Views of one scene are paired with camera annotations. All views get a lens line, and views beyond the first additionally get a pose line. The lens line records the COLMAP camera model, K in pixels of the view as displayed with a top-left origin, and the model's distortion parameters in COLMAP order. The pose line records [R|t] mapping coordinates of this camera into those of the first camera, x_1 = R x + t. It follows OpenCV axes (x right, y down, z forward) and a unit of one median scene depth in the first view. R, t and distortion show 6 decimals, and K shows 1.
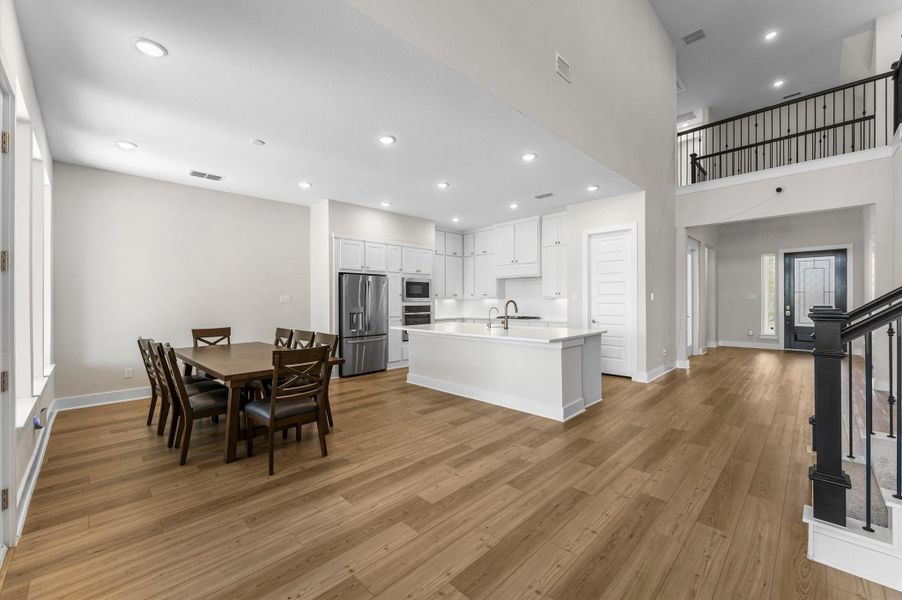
lens RADIAL K [[364.8, 0, 451.0], [0, 364.8, 300.0], [0, 0, 1]] dist [-0.000256, -0.000238]
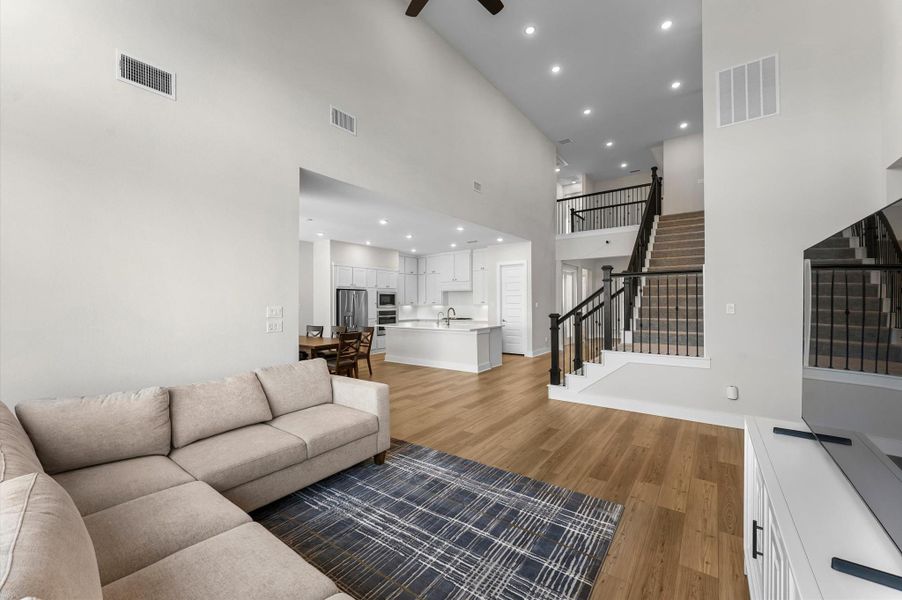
lens RADIAL K [[364.8, 0, 451.0], [0, 364.8, 300.0], [0, 0, 1]] dist [-0.000256, -0.000238]
pose [[0.988441, 0.000520, 0.151606, -0.073799], [0.000459, 0.999979, -0.006427, -0.020578], [-0.151606, 0.006422, 0.988420, -0.538837]]
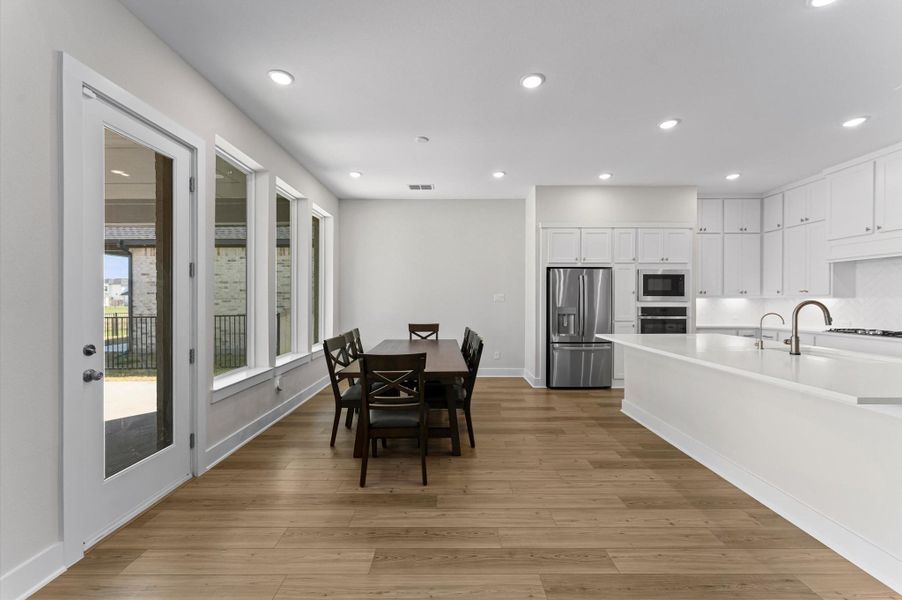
lens RADIAL K [[359.5, 0, 451.0], [0, 359.5, 300.0], [0, 0, 1]] dist [0.001489, -0.000091]
pose [[0.705197, 0.005585, -0.708990, 0.142447], [-0.003676, 0.999984, 0.004221, 0.000008], [0.709002, -0.000370, 0.705206, 0.234138]]
